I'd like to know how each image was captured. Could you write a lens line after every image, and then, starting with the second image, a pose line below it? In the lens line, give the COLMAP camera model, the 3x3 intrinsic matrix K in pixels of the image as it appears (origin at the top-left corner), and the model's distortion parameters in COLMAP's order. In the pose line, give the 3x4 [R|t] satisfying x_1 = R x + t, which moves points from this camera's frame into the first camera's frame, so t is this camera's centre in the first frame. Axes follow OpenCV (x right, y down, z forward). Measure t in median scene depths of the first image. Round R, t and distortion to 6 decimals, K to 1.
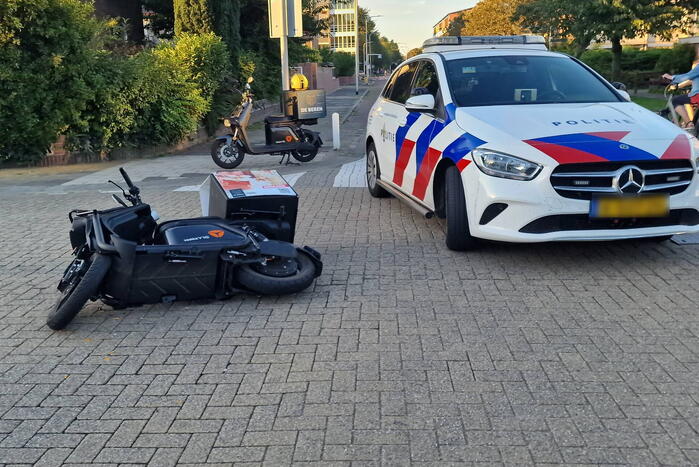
lens RADIAL K [[665.9, 0, 349.5], [0, 665.9, 233.5], [0, 0, 1]] dist [0.106832, -0.146583]
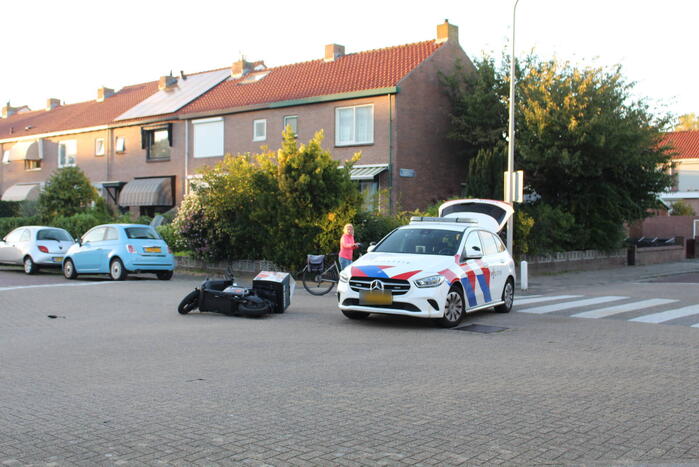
lens RADIAL K [[867.2, 0, 349.8], [0, 867.2, 218.7], [0, 0, 1]] dist [-0.127510, 0.007992]
pose [[0.785878, 0.036393, -0.617310, 2.122373], [-0.174093, 0.970910, -0.164393, 0.197137], [0.593370, 0.236663, 0.769352, -1.359323]]
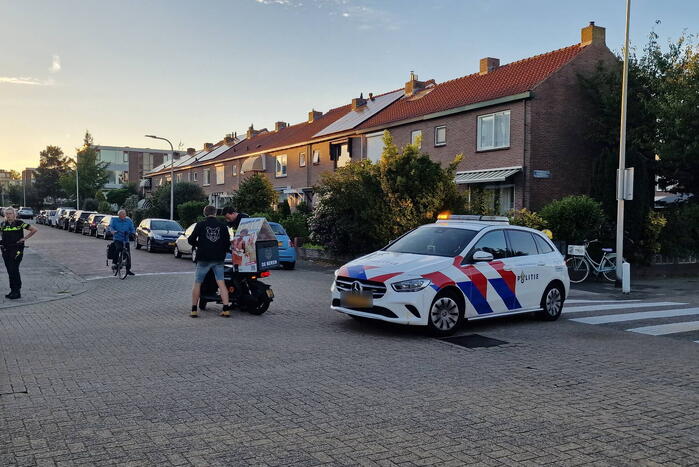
lens RADIAL K [[665.9, 0, 349.5], [0, 665.9, 233.5], [0, 0, 1]] dist [0.106832, -0.146583]
pose [[0.521012, 0.057438, -0.851614, 2.182556], [-0.223589, 0.972077, -0.071228, -0.088874], [0.823744, 0.227522, 0.519307, -0.168123]]
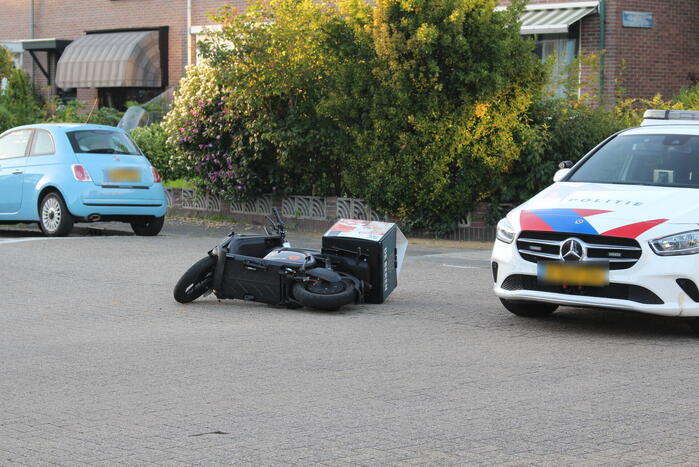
lens RADIAL K [[1735.7, 0, 349.5], [0, 1735.7, 233.5], [0, 0, 1]] dist [0.045600, 0.148968]
pose [[0.722885, 0.084924, -0.685730, 2.108166], [-0.190694, 0.978396, -0.079857, 0.194493], [0.664134, 0.188492, 0.723462, -1.344303]]
